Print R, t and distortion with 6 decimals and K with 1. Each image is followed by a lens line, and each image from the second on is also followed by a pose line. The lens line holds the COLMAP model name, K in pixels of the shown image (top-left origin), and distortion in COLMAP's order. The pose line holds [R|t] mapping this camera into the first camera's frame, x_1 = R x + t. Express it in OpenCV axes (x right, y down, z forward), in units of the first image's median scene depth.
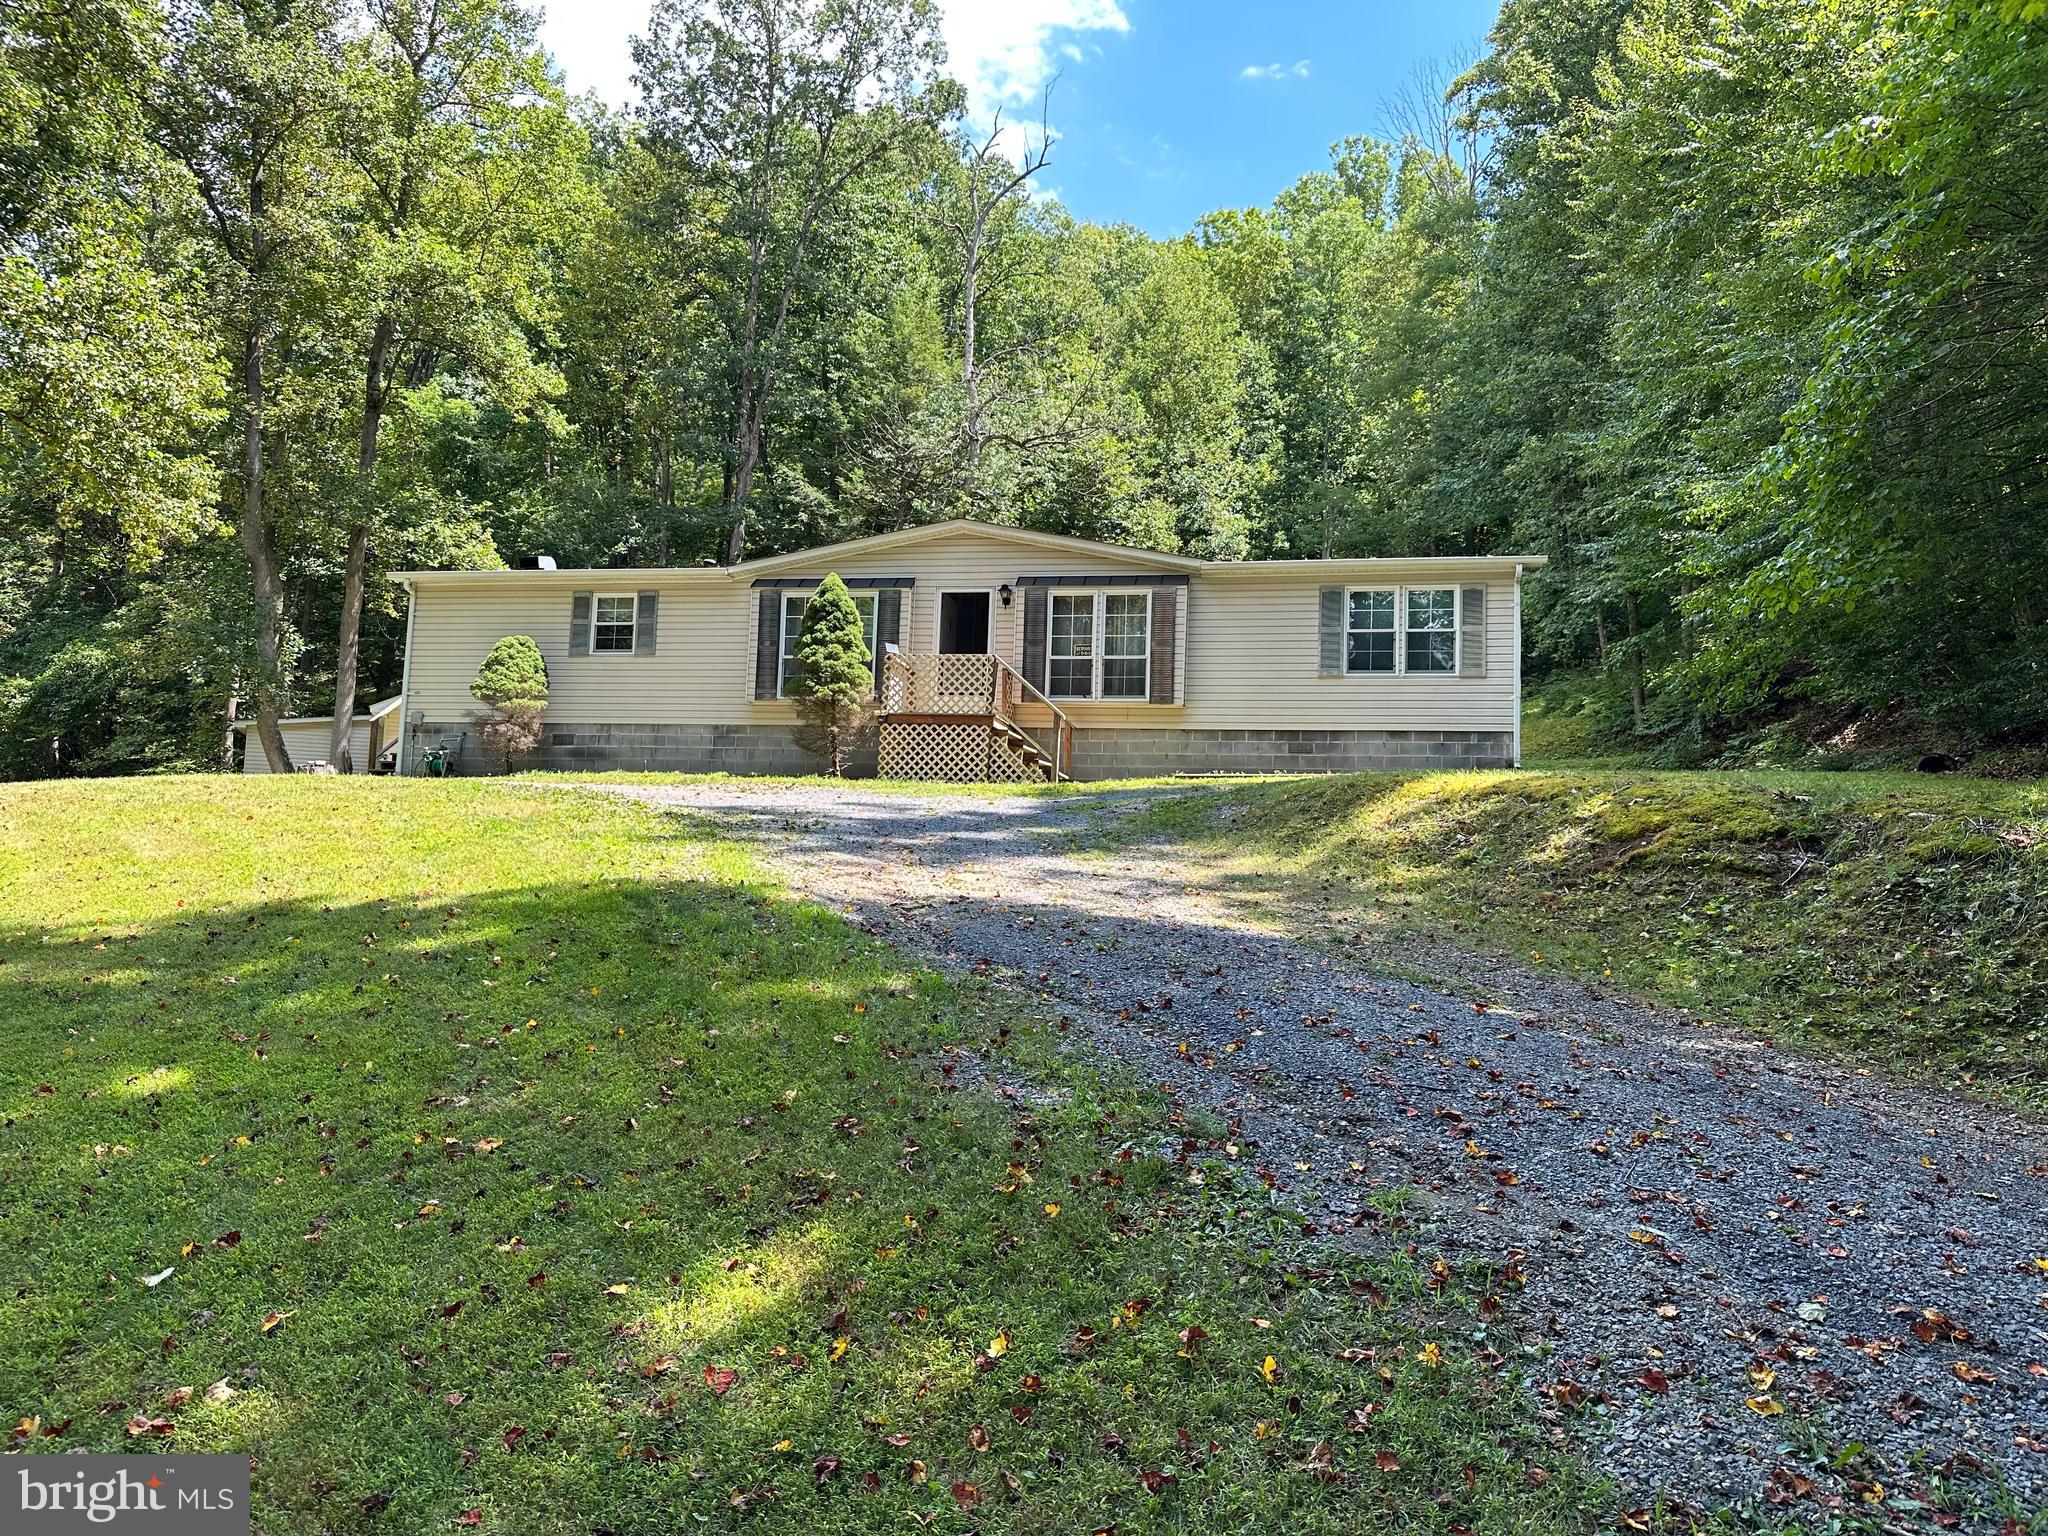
lens RADIAL K [[1412.3, 0, 1024.0], [0, 1412.3, 768.0], [0, 0, 1]] dist [0.058501, -0.075573]
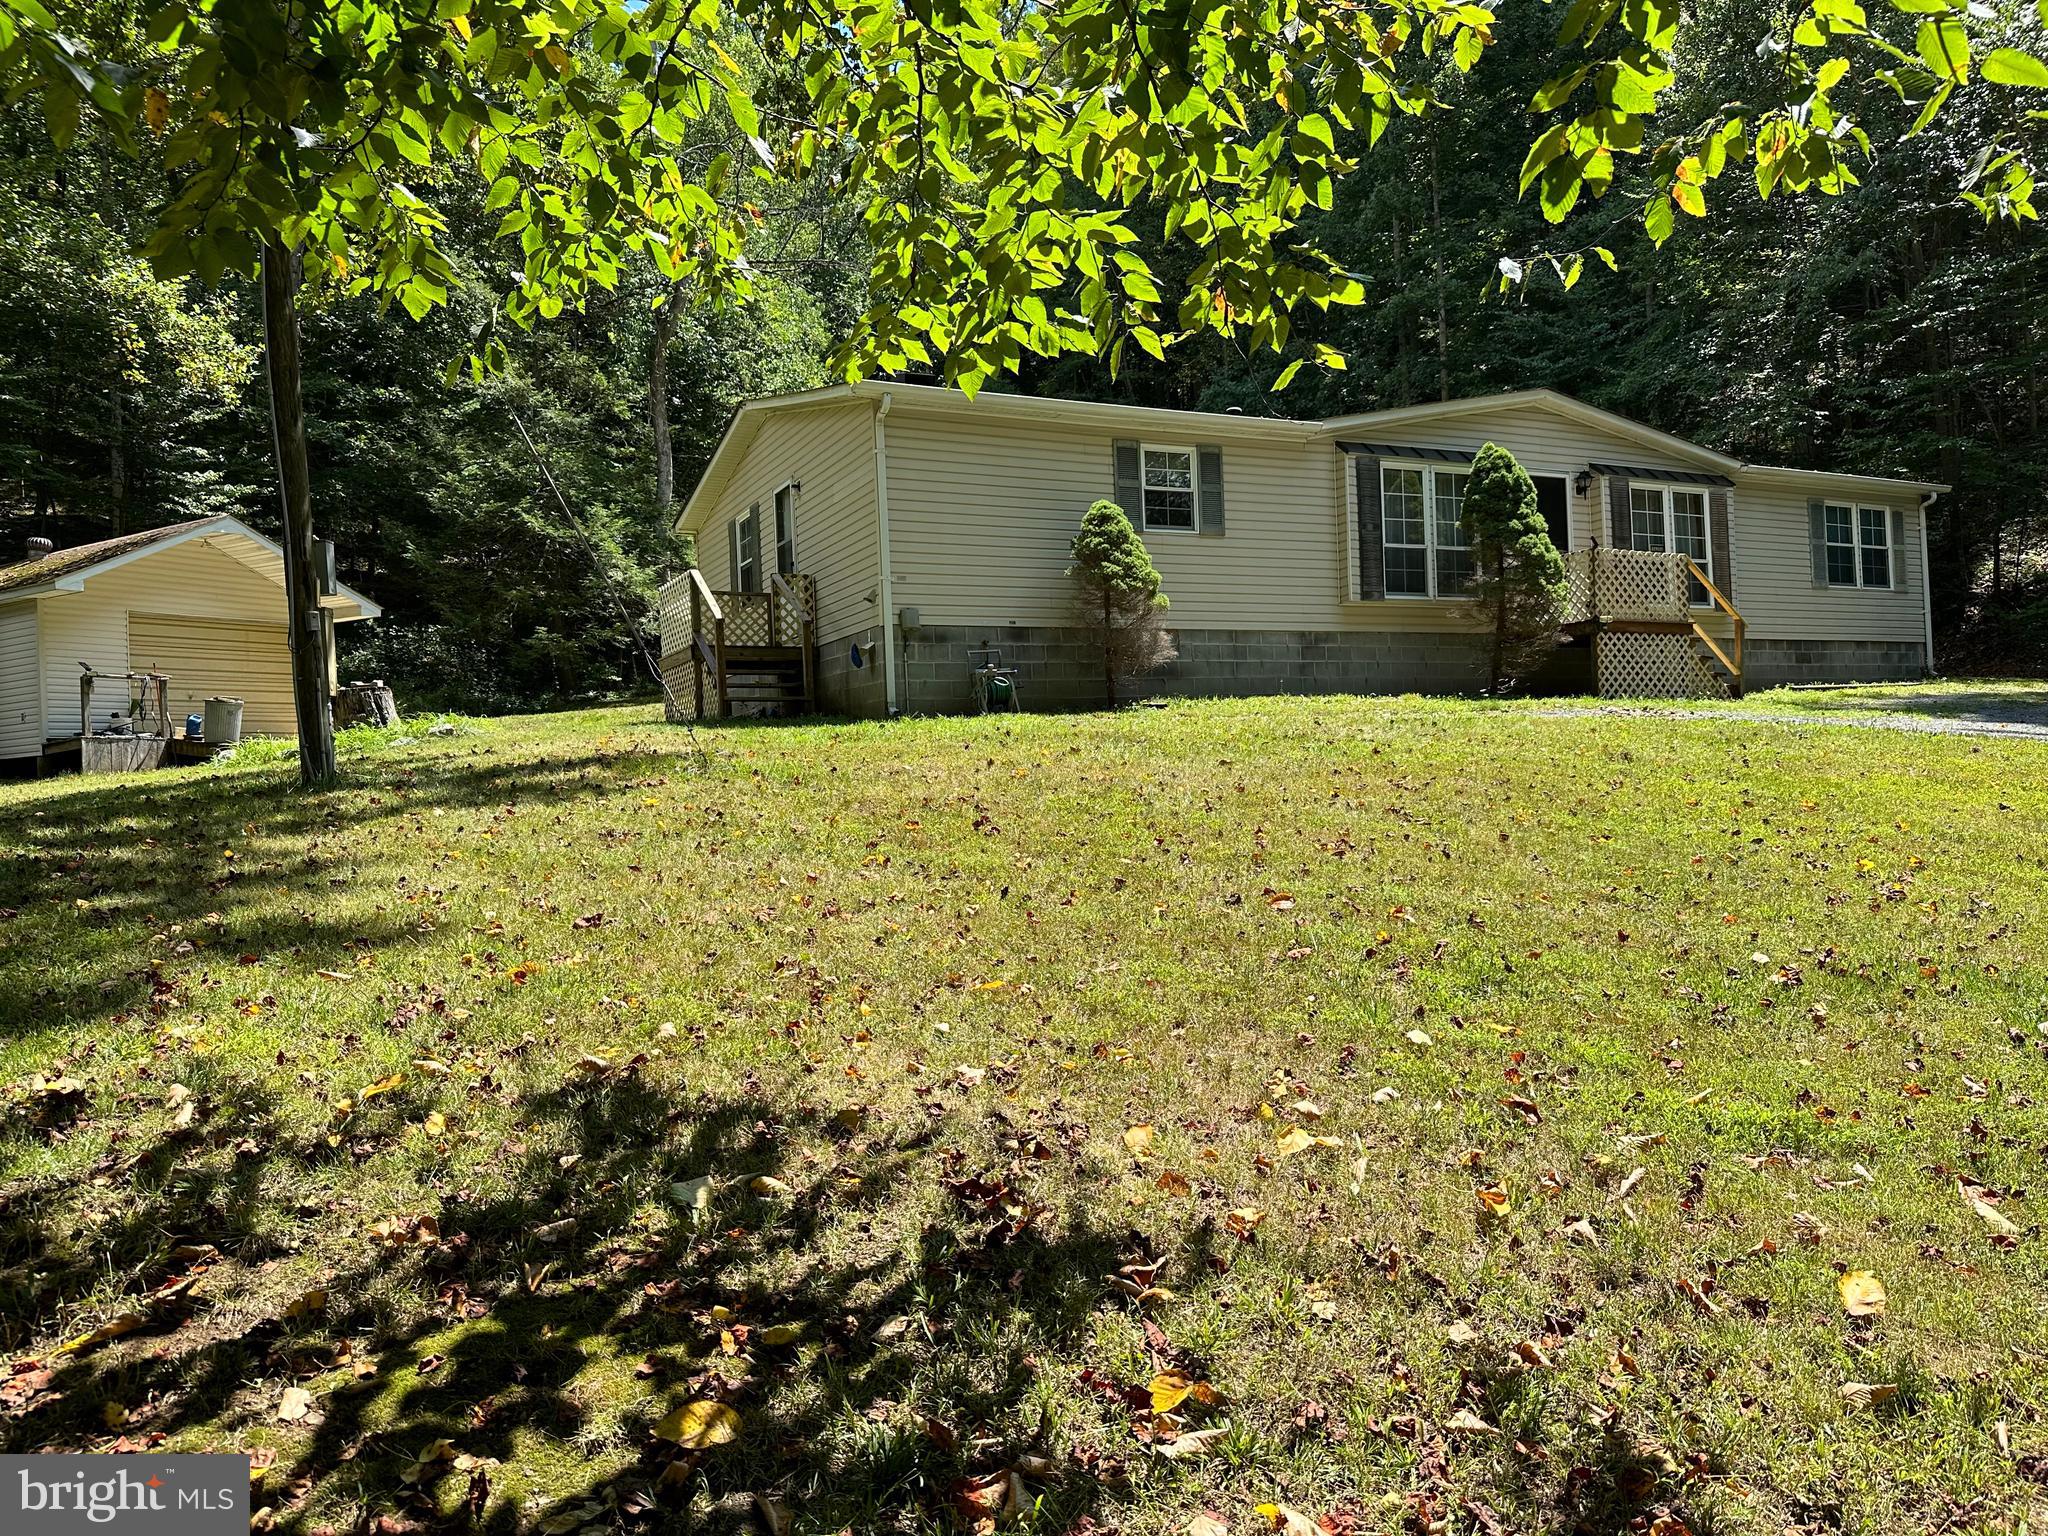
lens RADIAL K [[1409.2, 0, 1024.0], [0, 1409.2, 768.0], [0, 0, 1]] dist [0.119926, -0.199260]
pose [[0.796668, -0.053219, 0.602070, -0.801064], [0.005863, 0.996750, 0.080348, -0.019354], [-0.604389, -0.060480, 0.794390, 0.475916]]
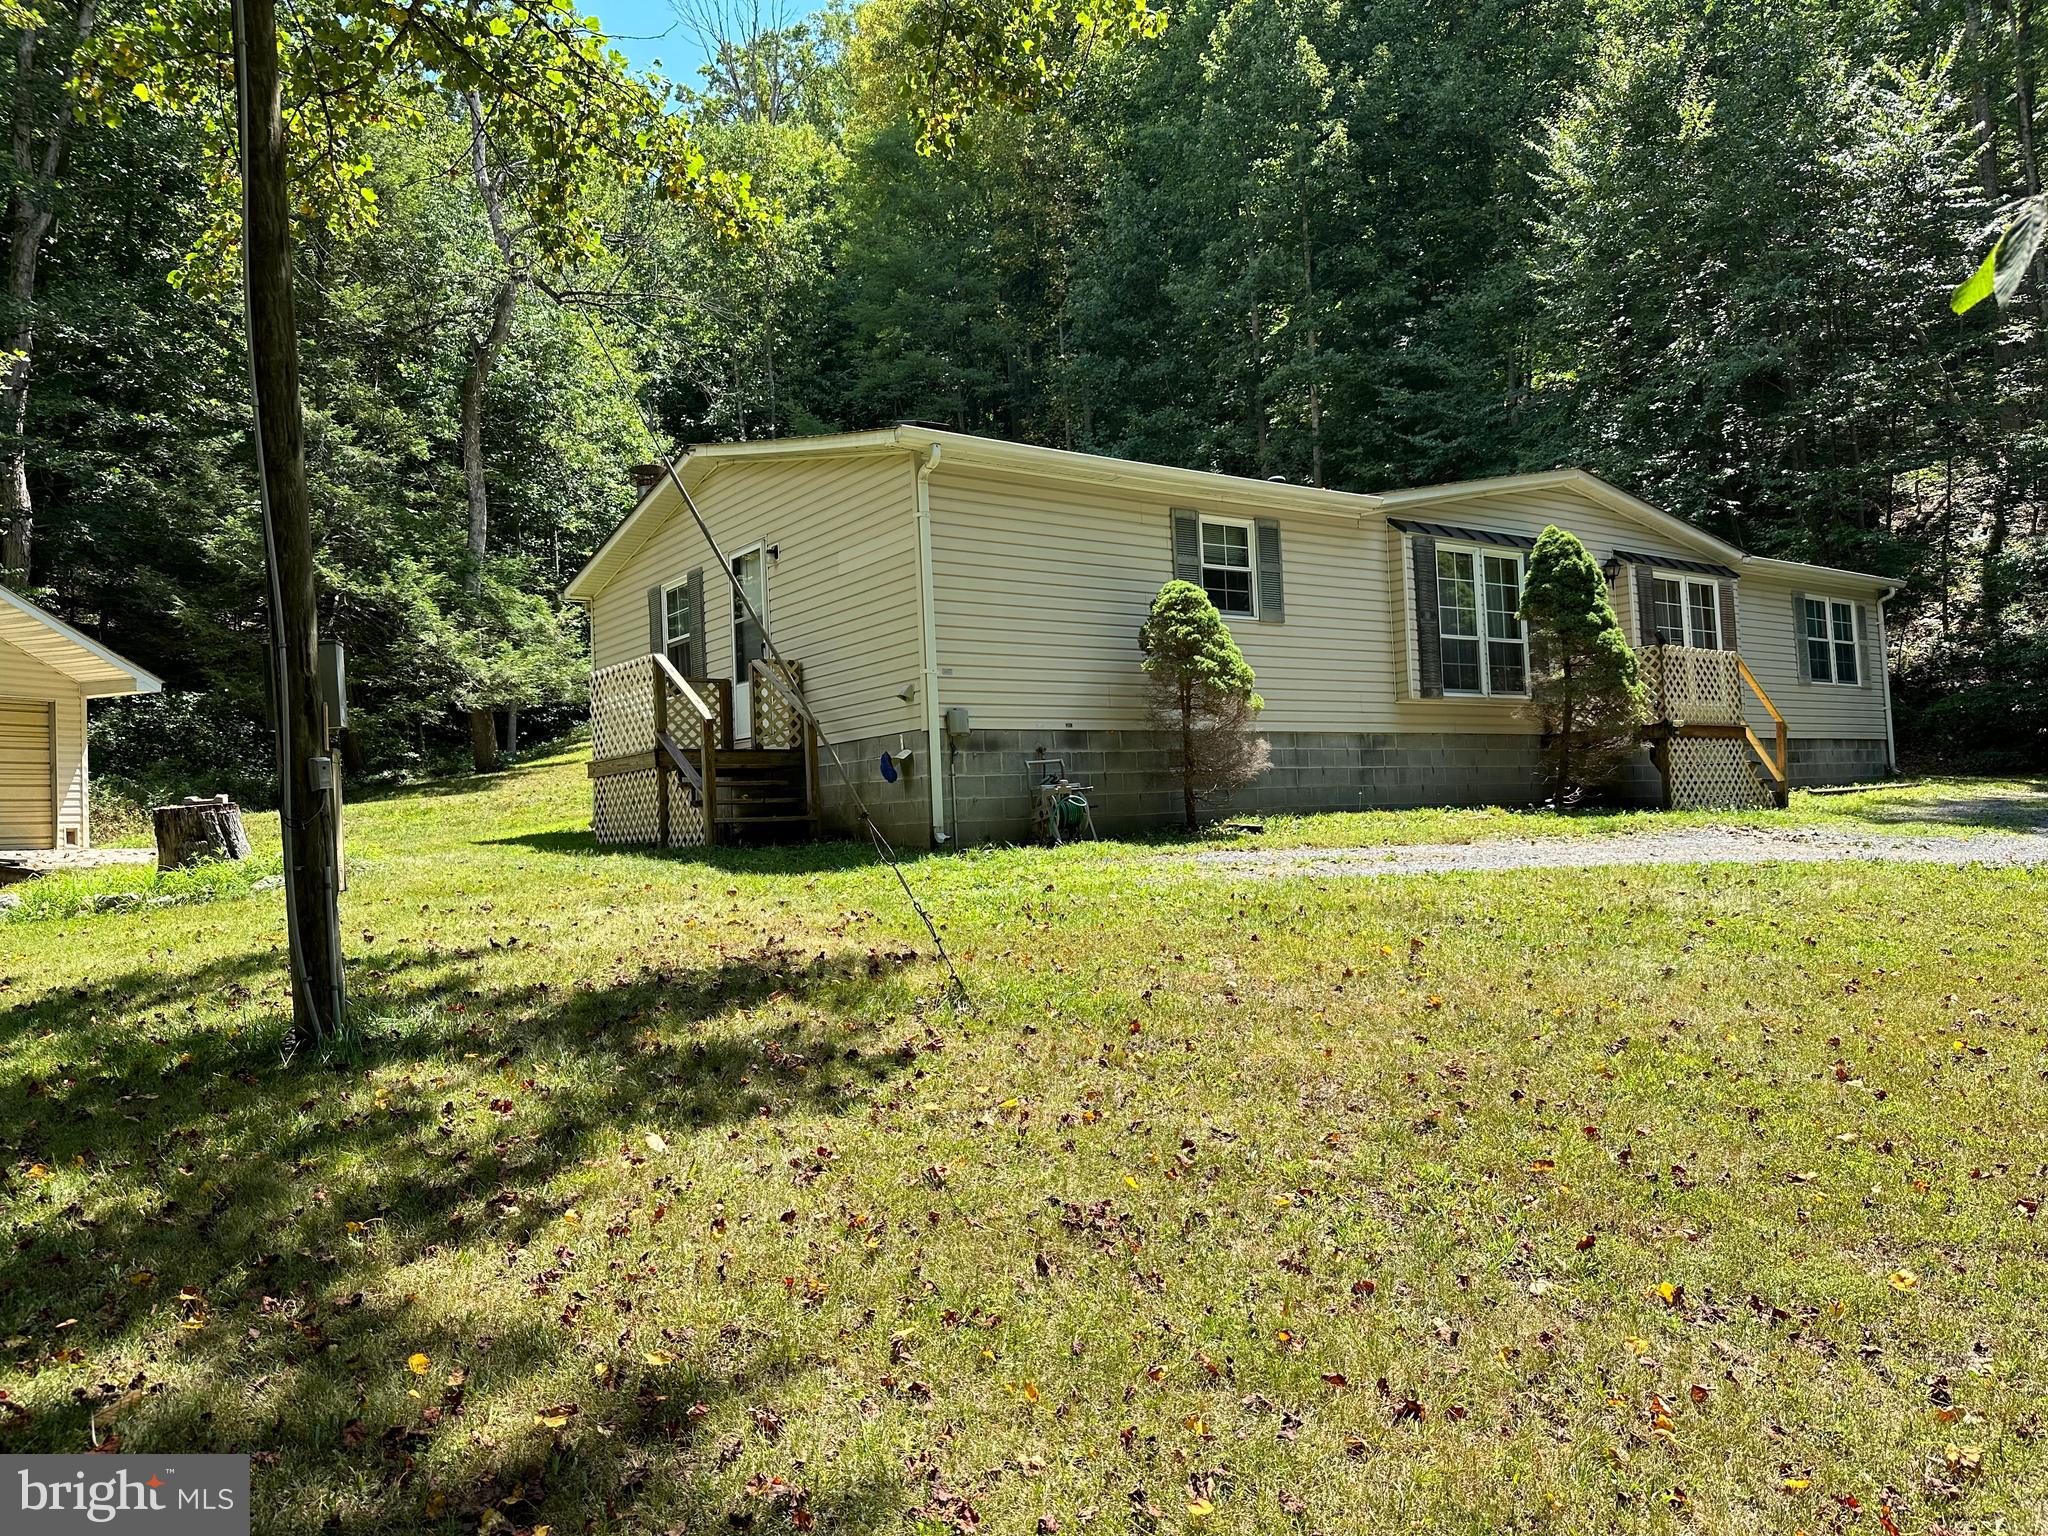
lens RADIAL K [[1409.2, 0, 1024.0], [0, 1409.2, 768.0], [0, 0, 1]] dist [0.119926, -0.199260]
pose [[0.682442, -0.026284, 0.730467, -0.812480], [-0.003465, 0.999226, 0.039191, -0.039674], [-0.730932, -0.029277, 0.681822, 0.657853]]
